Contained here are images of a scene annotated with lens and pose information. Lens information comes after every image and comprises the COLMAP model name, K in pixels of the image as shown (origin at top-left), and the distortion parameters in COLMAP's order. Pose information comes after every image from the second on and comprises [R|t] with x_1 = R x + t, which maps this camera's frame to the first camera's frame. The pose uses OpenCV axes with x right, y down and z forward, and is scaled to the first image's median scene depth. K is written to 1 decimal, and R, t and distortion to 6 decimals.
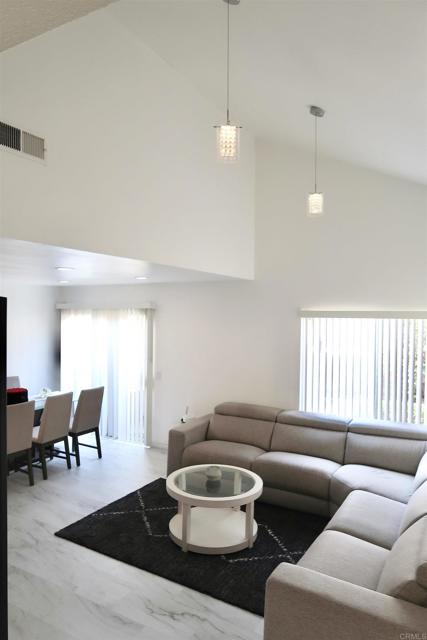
lens RADIAL K [[441.1, 0, 213.5], [0, 441.1, 320.0], [0, 0, 1]] dist [-0.026556, 0.003386]
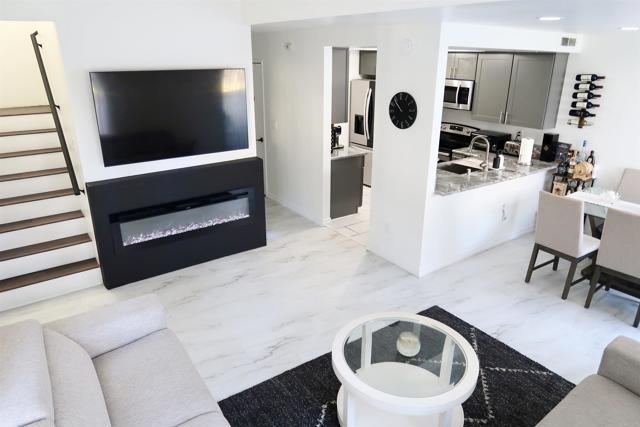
lens RADIAL K [[441.1, 0, 320.0], [0, 441.1, 213.5], [0, 0, 1]] dist [-0.026556, 0.003386]
pose [[-0.417532, 0.298754, -0.858145, 0.517227], [-0.029486, 0.939453, 0.341407, -0.052645], [0.908184, 0.167851, -0.383443, 1.012693]]
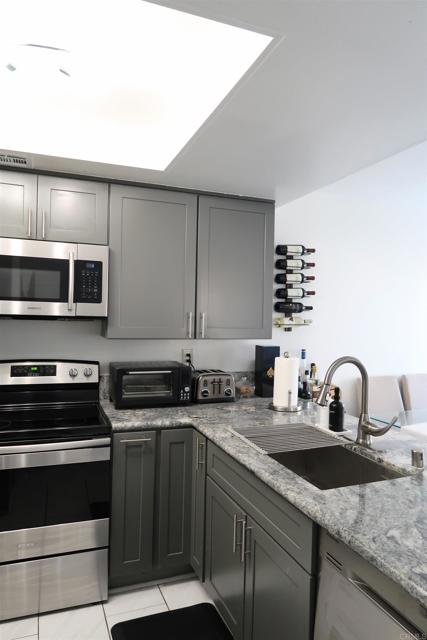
lens RADIAL K [[441.1, 0, 213.5], [0, 441.1, 320.0], [0, 0, 1]] dist [-0.026556, 0.003386]
pose [[0.771681, 0.015967, -0.635809, -0.552419], [-0.024818, 0.999679, -0.005016, 0.109999], [0.635526, 0.019650, 0.771830, 0.493252]]
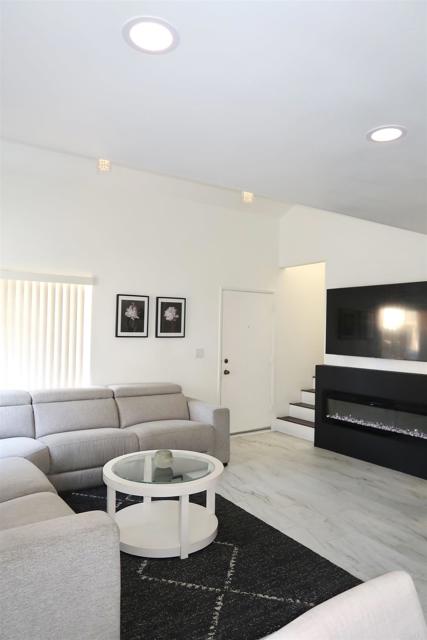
lens RADIAL K [[441.1, 0, 213.5], [0, 441.1, 320.0], [0, 0, 1]] dist [-0.026556, 0.003386]
pose [[-0.892719, -0.023220, 0.450016, -0.400124], [-0.023528, 0.999711, 0.004909, 0.083860], [-0.450000, -0.006206, -0.893007, 1.540357]]
